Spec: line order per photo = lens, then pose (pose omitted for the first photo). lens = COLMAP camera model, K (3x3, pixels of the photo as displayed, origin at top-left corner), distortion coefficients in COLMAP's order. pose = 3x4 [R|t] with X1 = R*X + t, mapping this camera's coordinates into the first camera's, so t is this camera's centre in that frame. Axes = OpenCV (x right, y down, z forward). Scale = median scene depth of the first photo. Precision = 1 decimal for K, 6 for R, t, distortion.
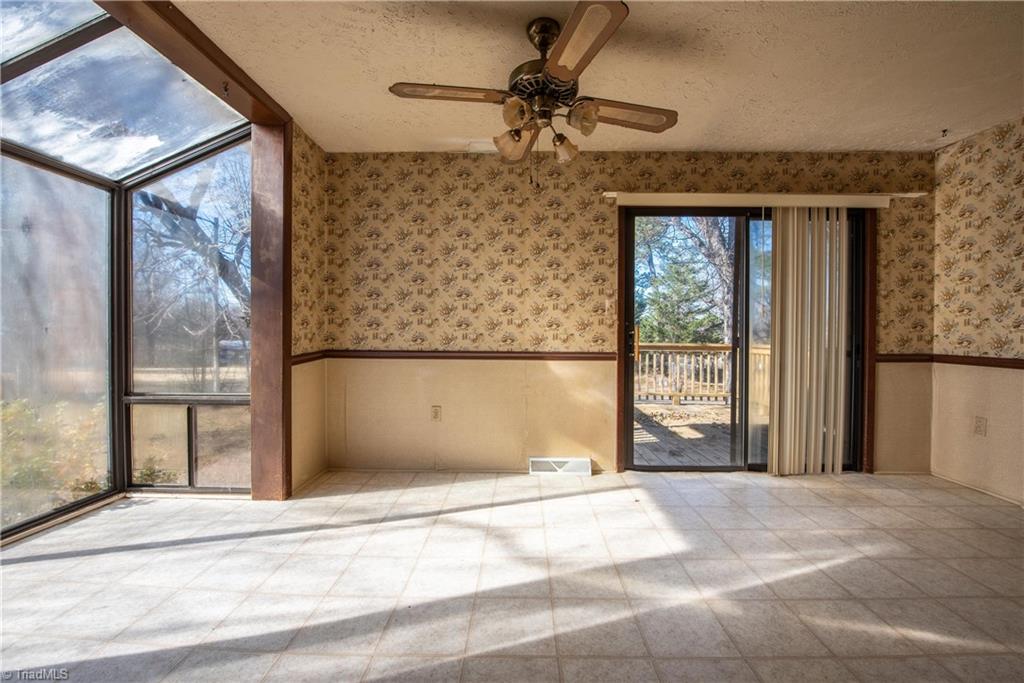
lens RADIAL K [[420.5, 0, 512.9], [0, 420.5, 338.9], [0, 0, 1]] dist [-0.016737, -0.002286]
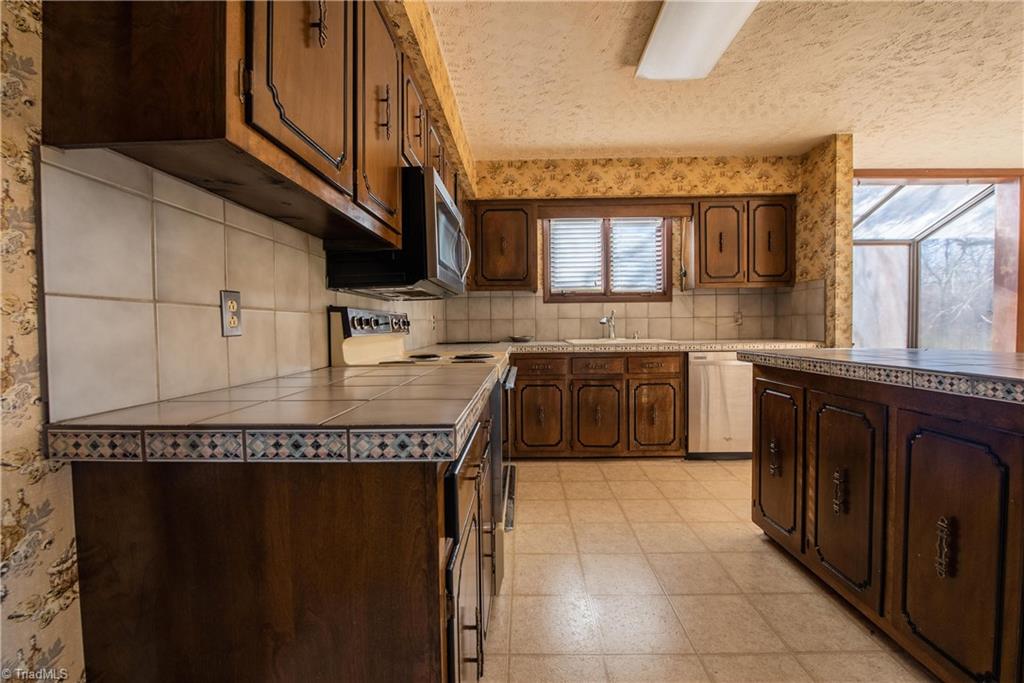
lens RADIAL K [[420.5, 0, 511.5], [0, 420.5, 338.7], [0, 0, 1]] dist [-0.016737, -0.002286]
pose [[-0.005016, 0.027194, -0.999618, 0.737849], [-0.001146, 0.999629, 0.027200, 0.009652], [0.999987, 0.001282, -0.004983, -0.636575]]
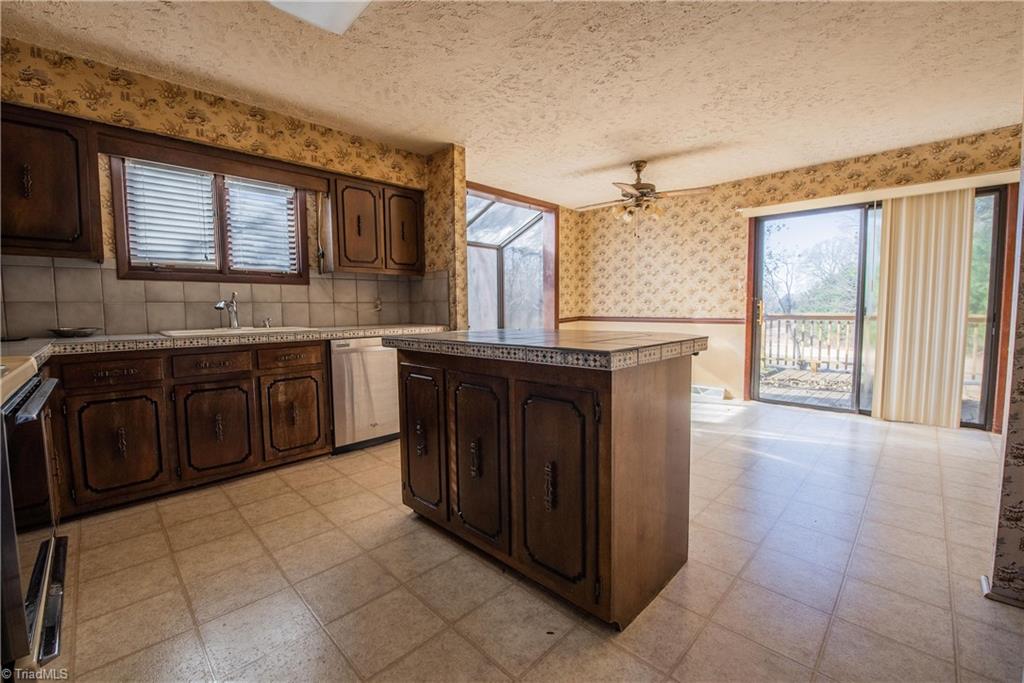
lens RADIAL K [[420.5, 0, 515.0], [0, 420.5, 339.4], [0, 0, 1]] dist [-0.016737, -0.002286]
pose [[0.728652, 0.039825, -0.683725, 0.663864], [0.003406, 0.998085, 0.061765, 0.011234], [0.684876, -0.047334, 0.727121, -0.611891]]
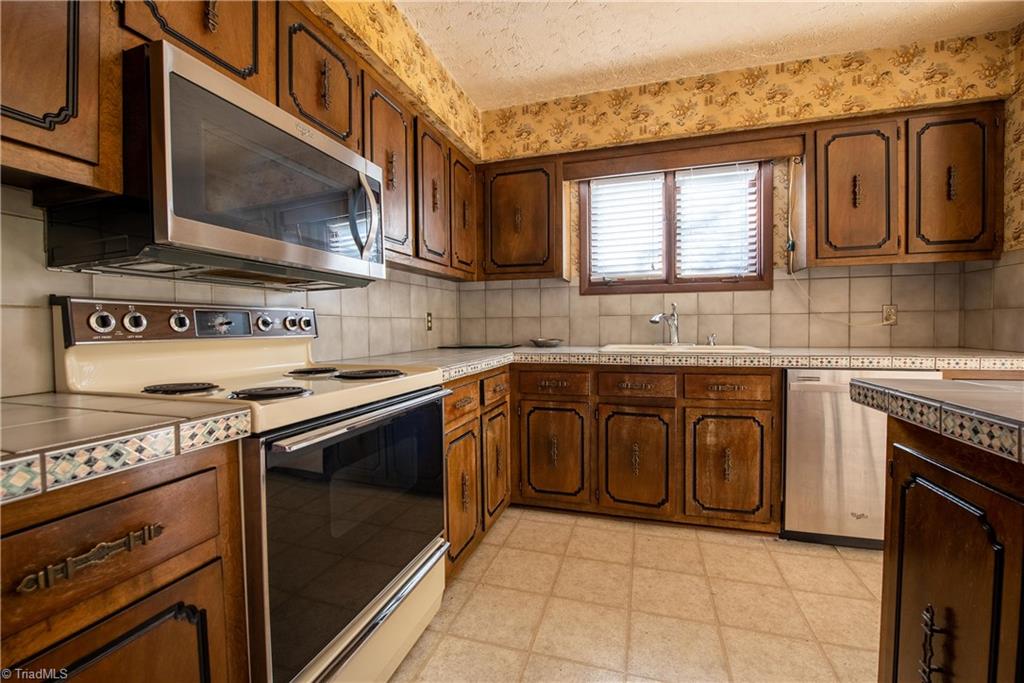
lens RADIAL K [[420.5, 0, 513.2], [0, 420.5, 339.1], [0, 0, 1]] dist [-0.016737, -0.002286]
pose [[-0.276614, 0.029767, -0.960520, 0.436400], [-0.002854, 0.999490, 0.031797, 0.005916], [0.960977, 0.011537, -0.276388, -0.436094]]
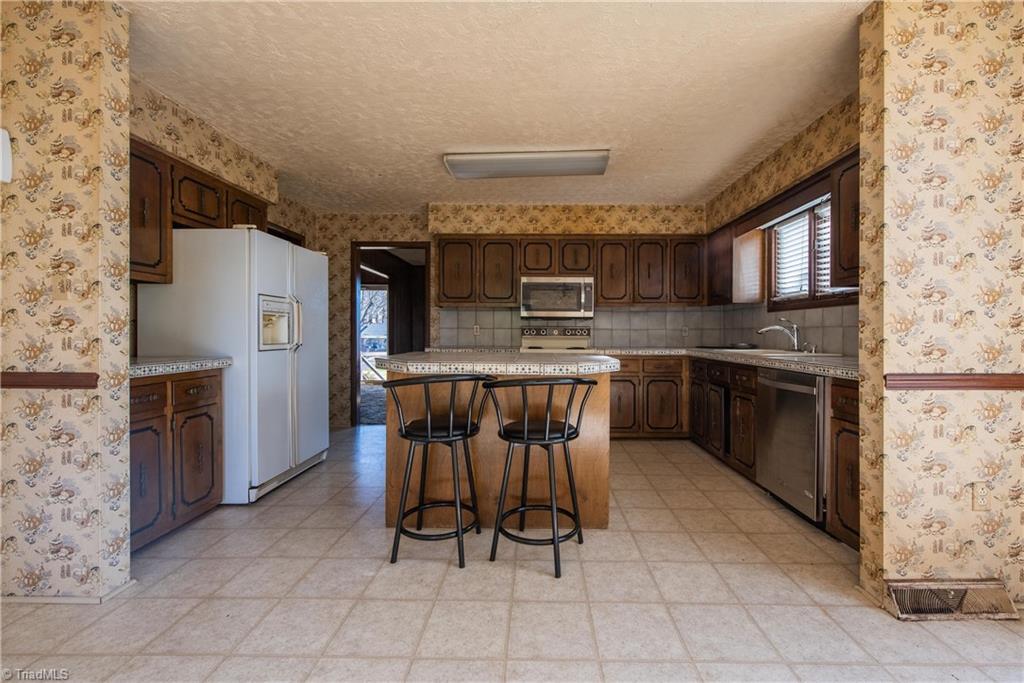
lens RADIAL K [[420.5, 0, 527.0], [0, 420.5, 337.5], [0, 0, 1]] dist [-0.016737, -0.002286]
pose [[-0.999979, -0.004363, -0.004887, 0.222587], [-0.004474, 0.999729, 0.022852, -0.011736], [0.004786, 0.022874, -0.999727, 0.665127]]
